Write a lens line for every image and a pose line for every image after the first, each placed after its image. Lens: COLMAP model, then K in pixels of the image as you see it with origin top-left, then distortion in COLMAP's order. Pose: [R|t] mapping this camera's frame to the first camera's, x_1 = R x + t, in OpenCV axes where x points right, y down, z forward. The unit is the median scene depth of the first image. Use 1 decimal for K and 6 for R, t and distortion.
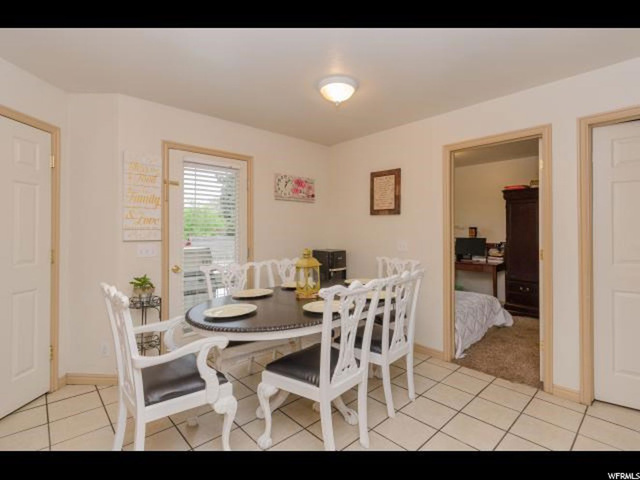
lens RADIAL K [[303.3, 0, 323.2], [0, 303.3, 234.7], [0, 0, 1]] dist [0.003092, -0.000188]
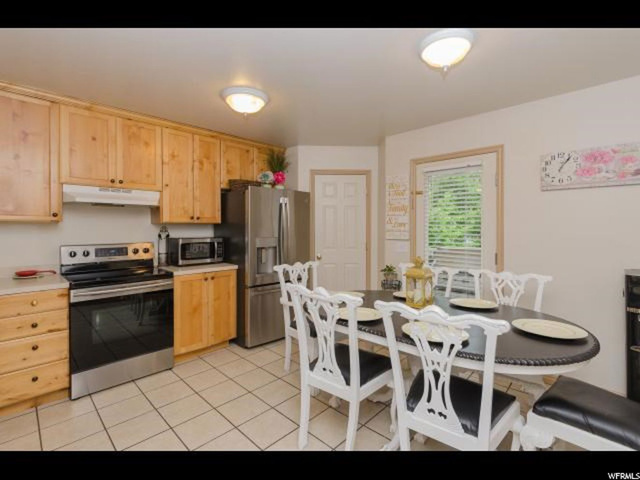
lens RADIAL K [[303.3, 0, 328.1], [0, 303.3, 227.7], [0, 0, 1]] dist [0.003092, -0.000188]
pose [[0.075800, 0.007092, -0.997098, 0.531566], [-0.006817, 0.999955, 0.006594, -0.029409], [0.997100, 0.006298, 0.075845, 0.436136]]
